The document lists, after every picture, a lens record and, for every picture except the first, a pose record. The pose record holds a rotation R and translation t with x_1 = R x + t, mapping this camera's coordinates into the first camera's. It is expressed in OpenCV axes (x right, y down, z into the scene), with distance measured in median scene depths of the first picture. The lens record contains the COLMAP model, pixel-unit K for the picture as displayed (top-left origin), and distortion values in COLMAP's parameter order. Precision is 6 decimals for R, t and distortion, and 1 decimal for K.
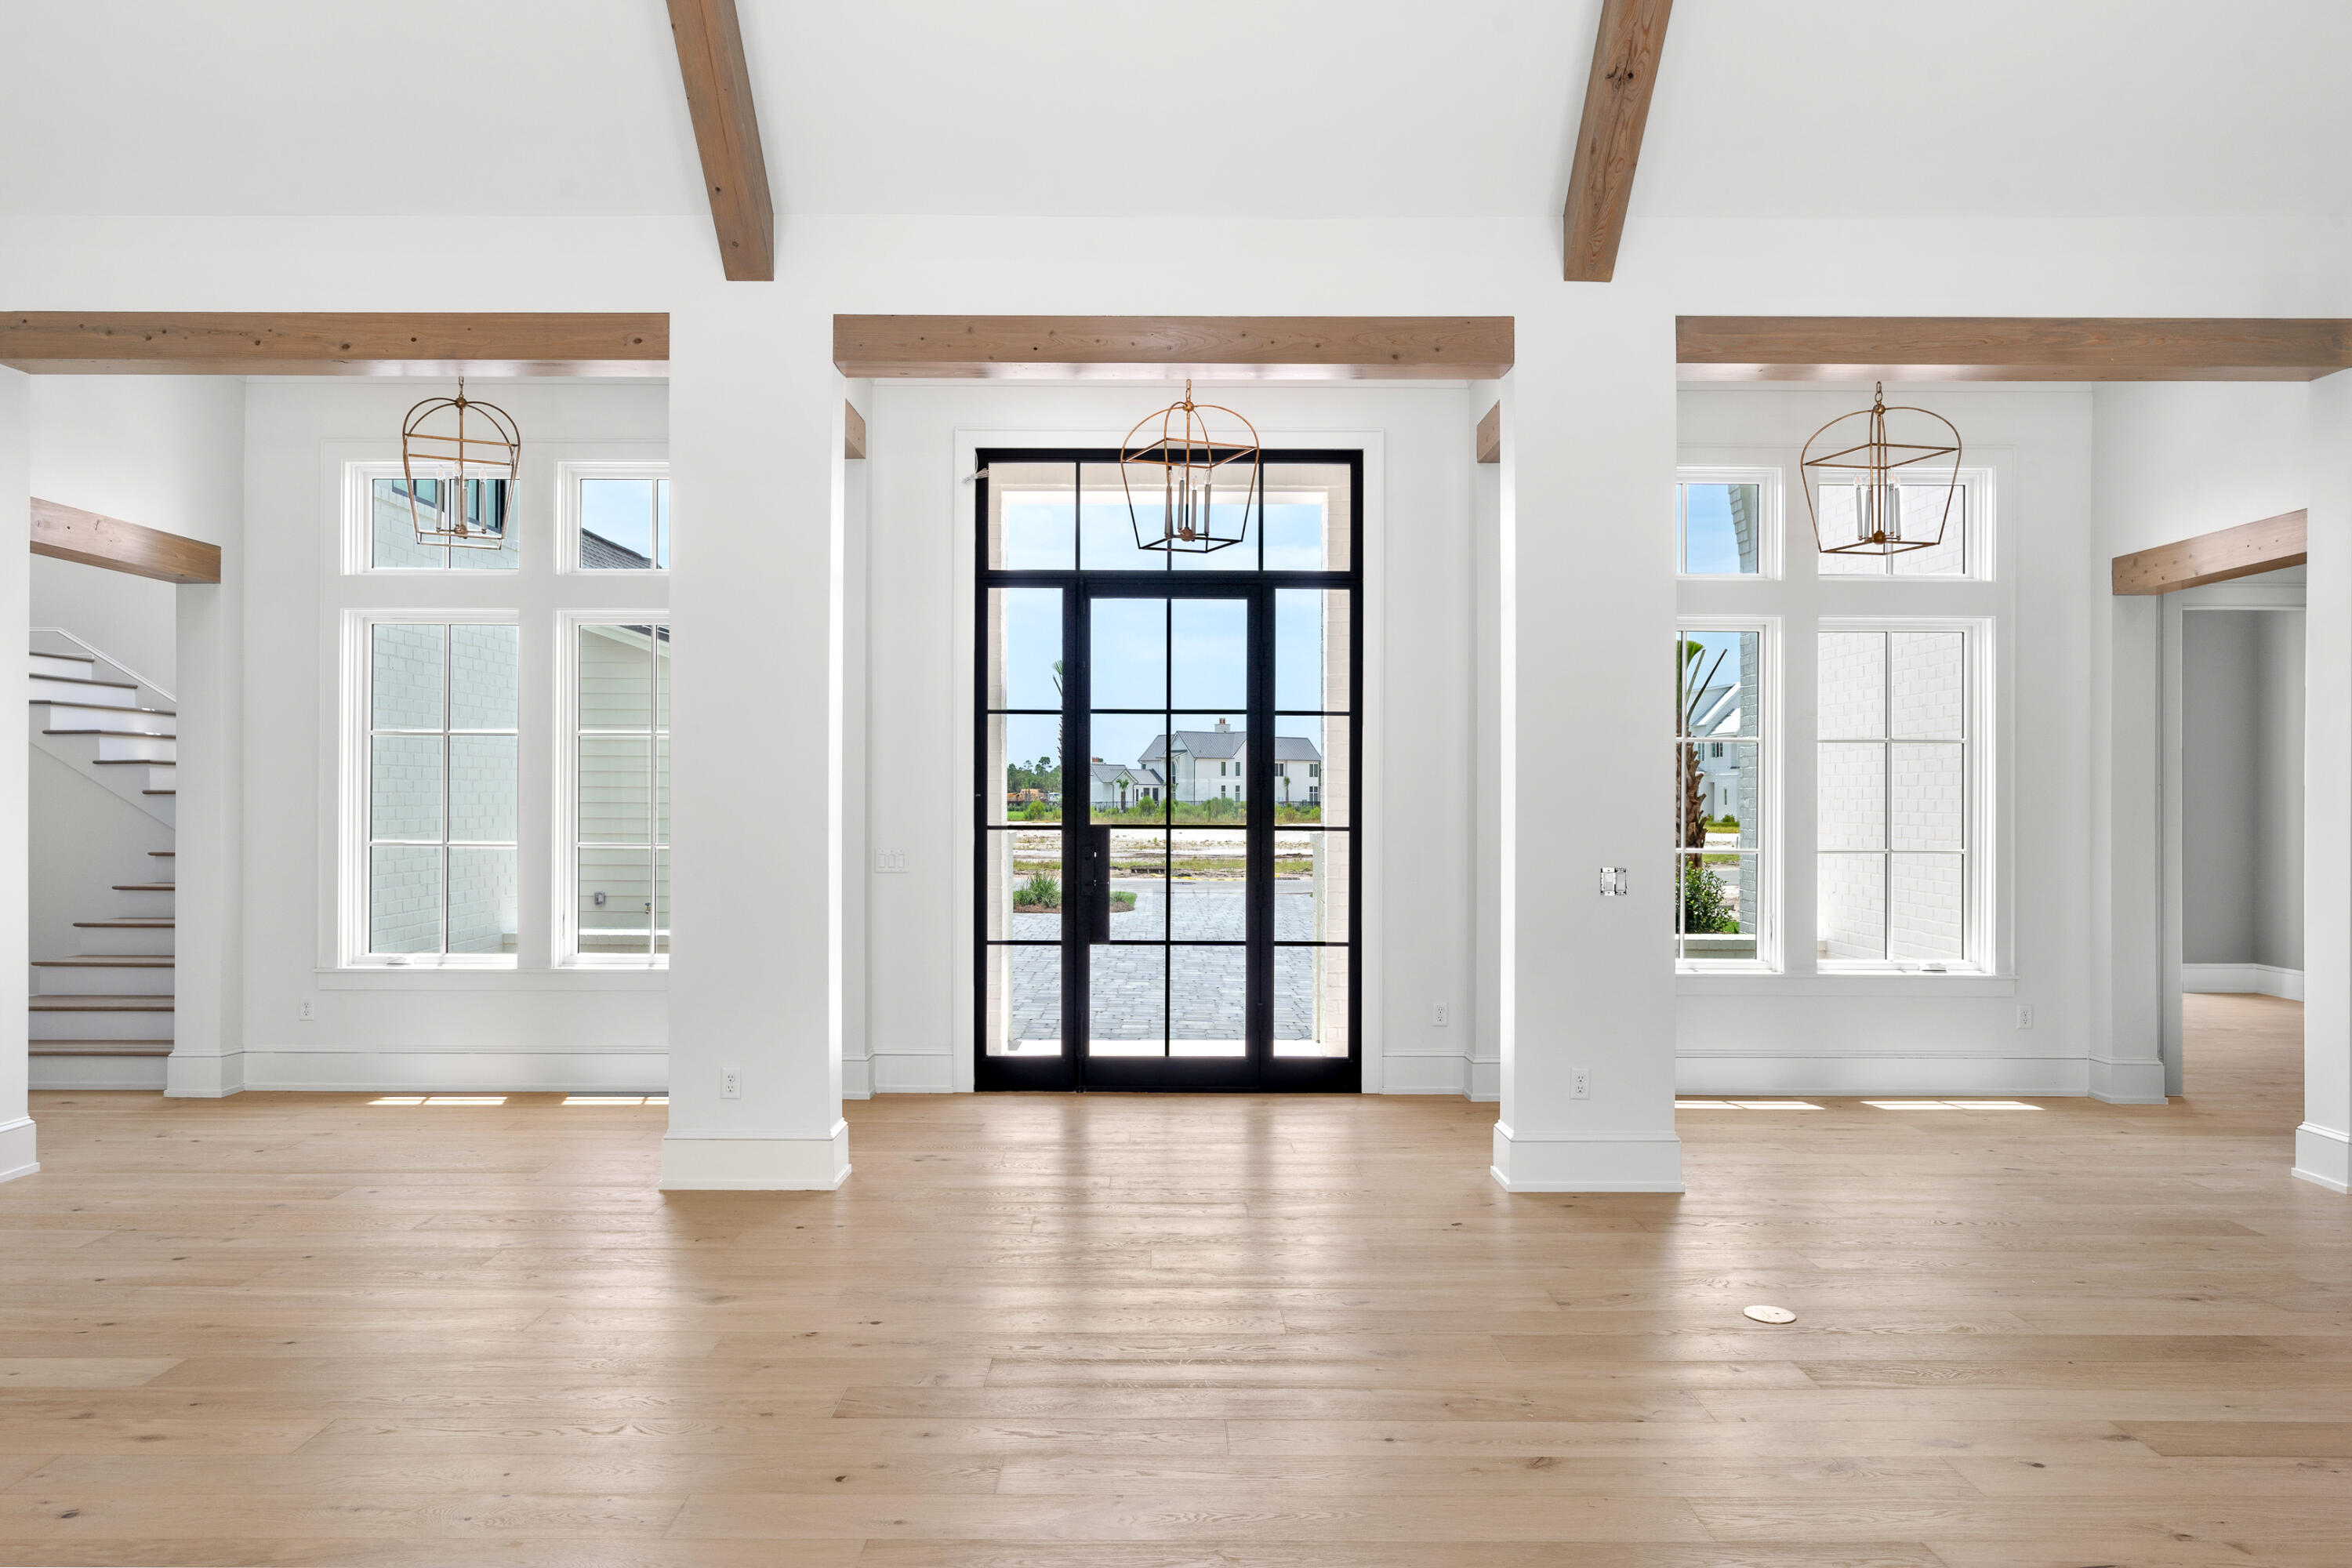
lens RADIAL K [[1495.6, 0, 1169.9], [0, 1495.6, 786.5], [0, 0, 1]] dist [0.000158, 0.000076]
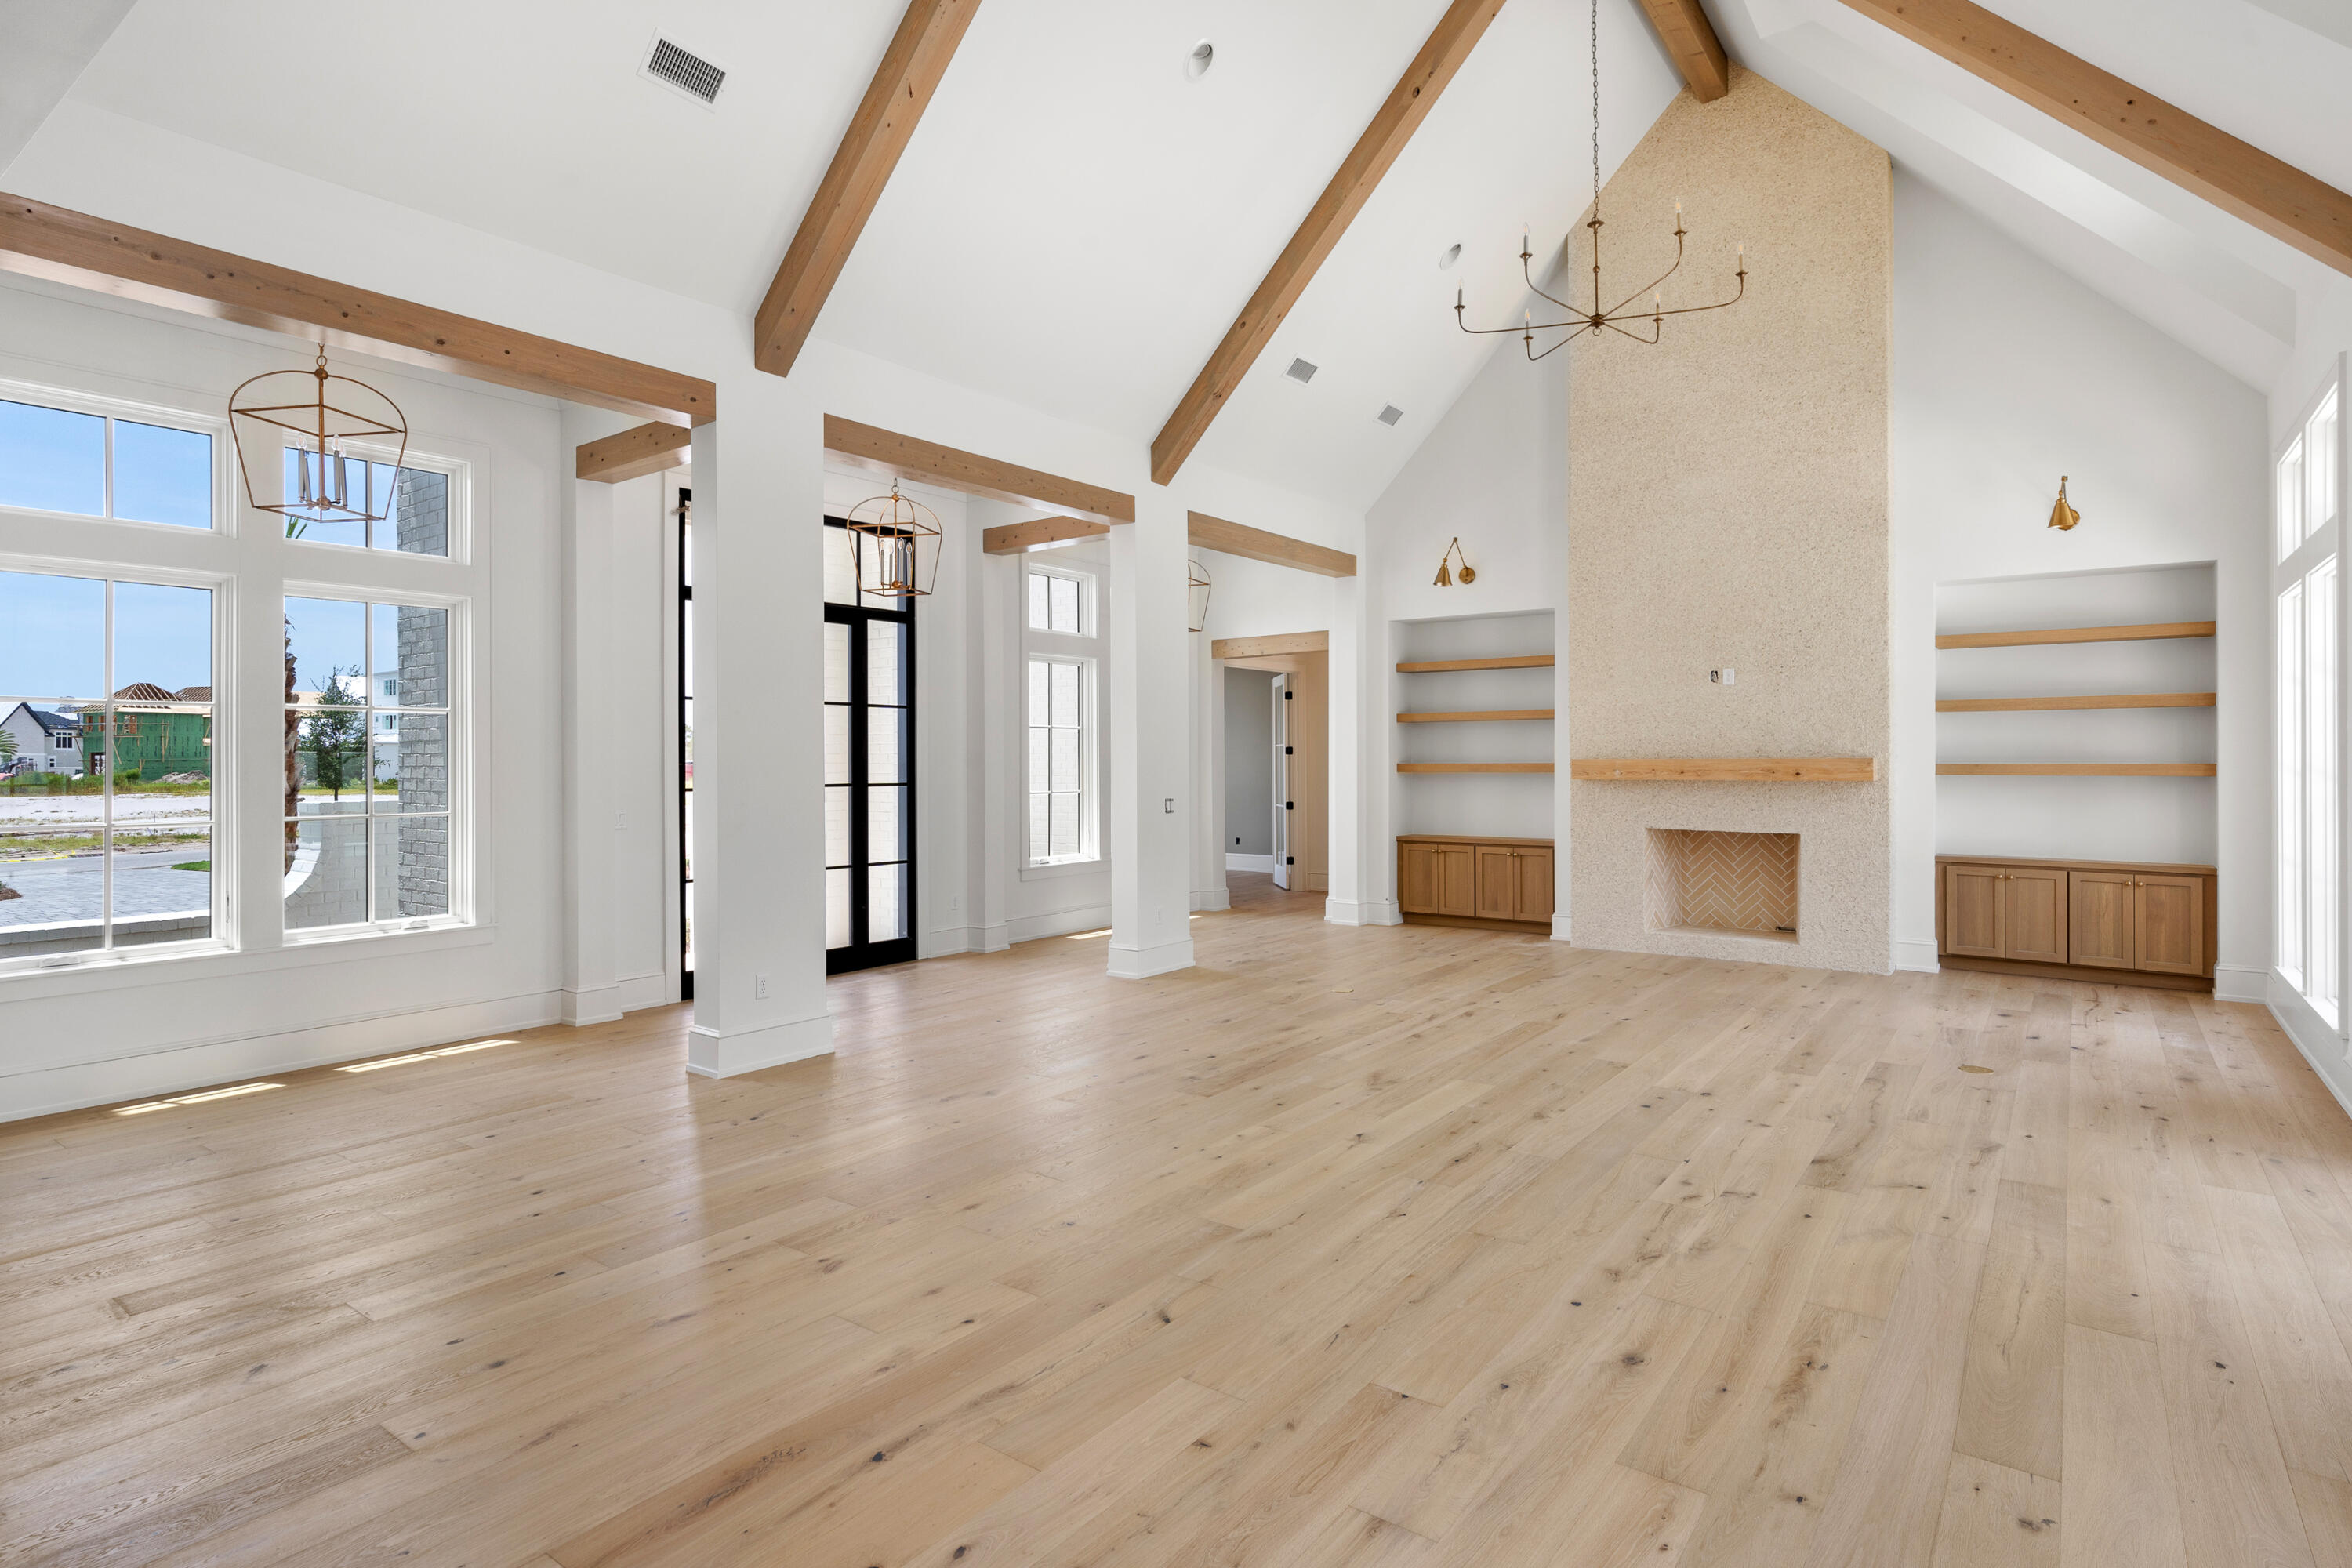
lens RADIAL K [[1214.2, 0, 1168.6], [0, 1214.2, 757.6], [0, 0, 1]] dist [0.002775, 0.000724]
pose [[0.604996, -0.006934, 0.796198, -0.778134], [0.002162, 0.999973, 0.007066, -0.006716], [-0.796226, -0.002553, 0.604995, 0.065253]]
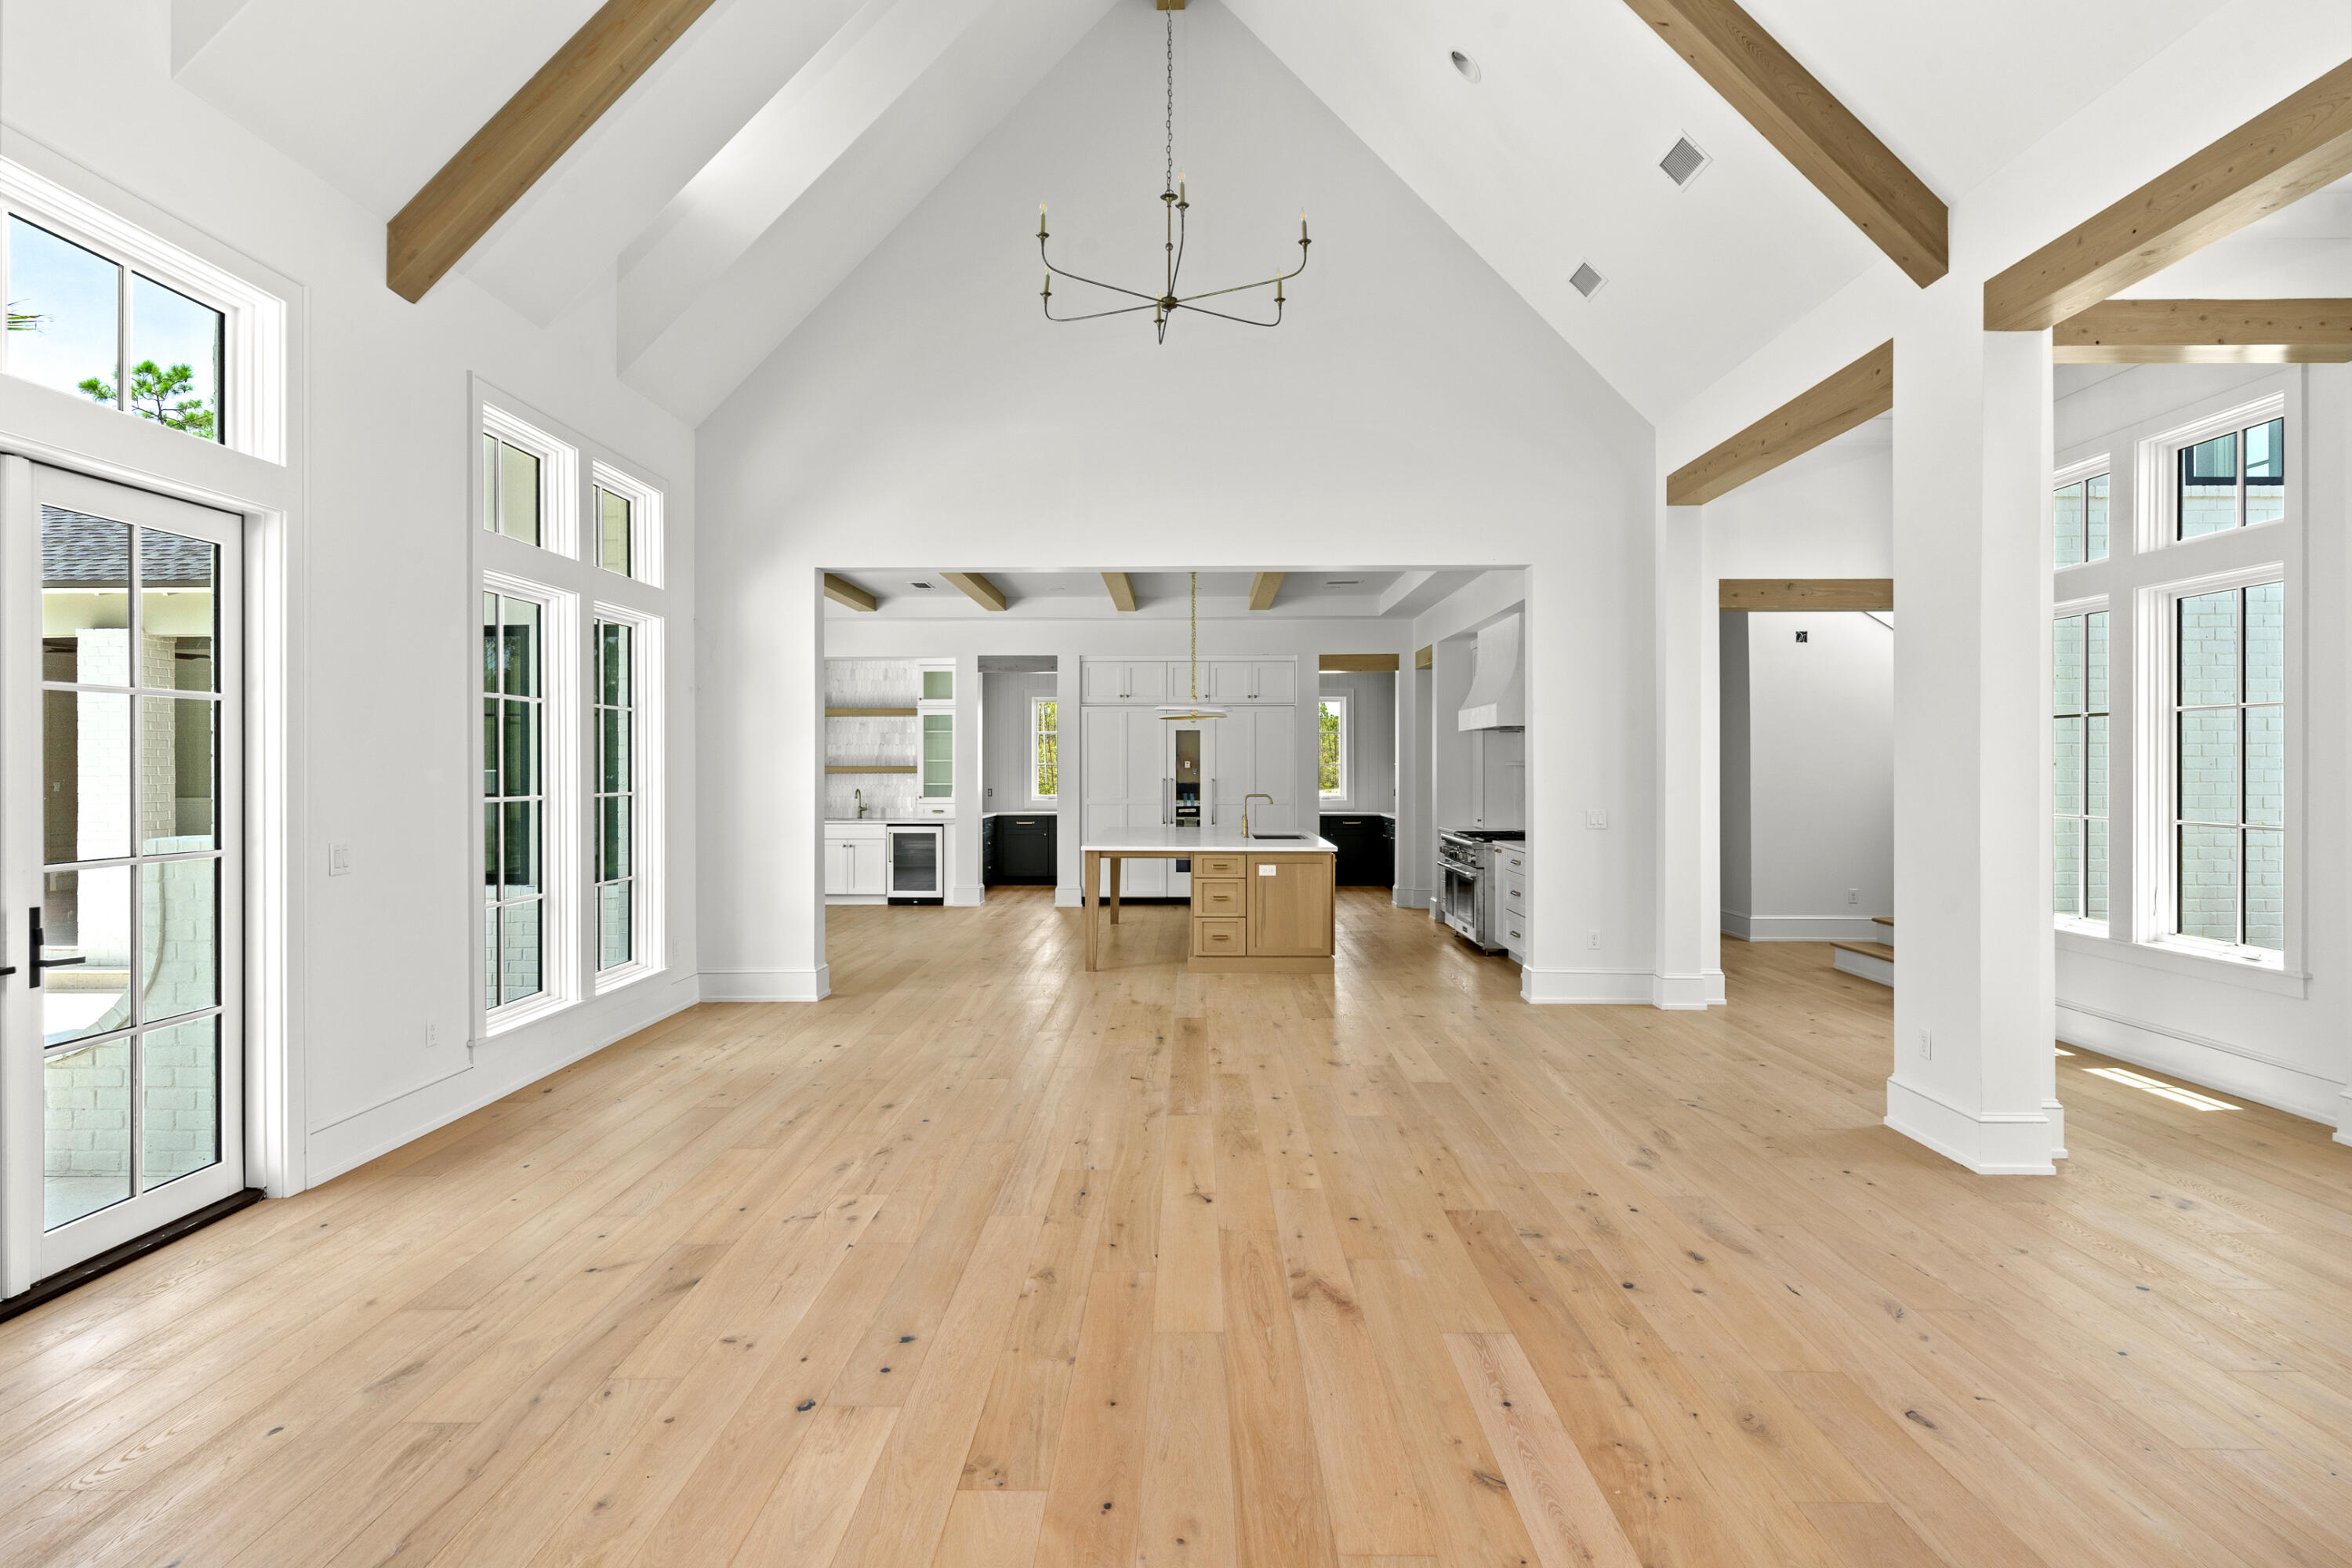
lens RADIAL K [[1285.1, 0, 1168.4], [0, 1285.1, 765.4], [0, 0, 1]] dist [-0.001266, -0.000004]
pose [[-0.025046, -0.003943, -0.999679, 0.532832], [0.004903, 0.999980, -0.004067, 0.001667], [0.999674, -0.005003, -0.025027, 0.409808]]
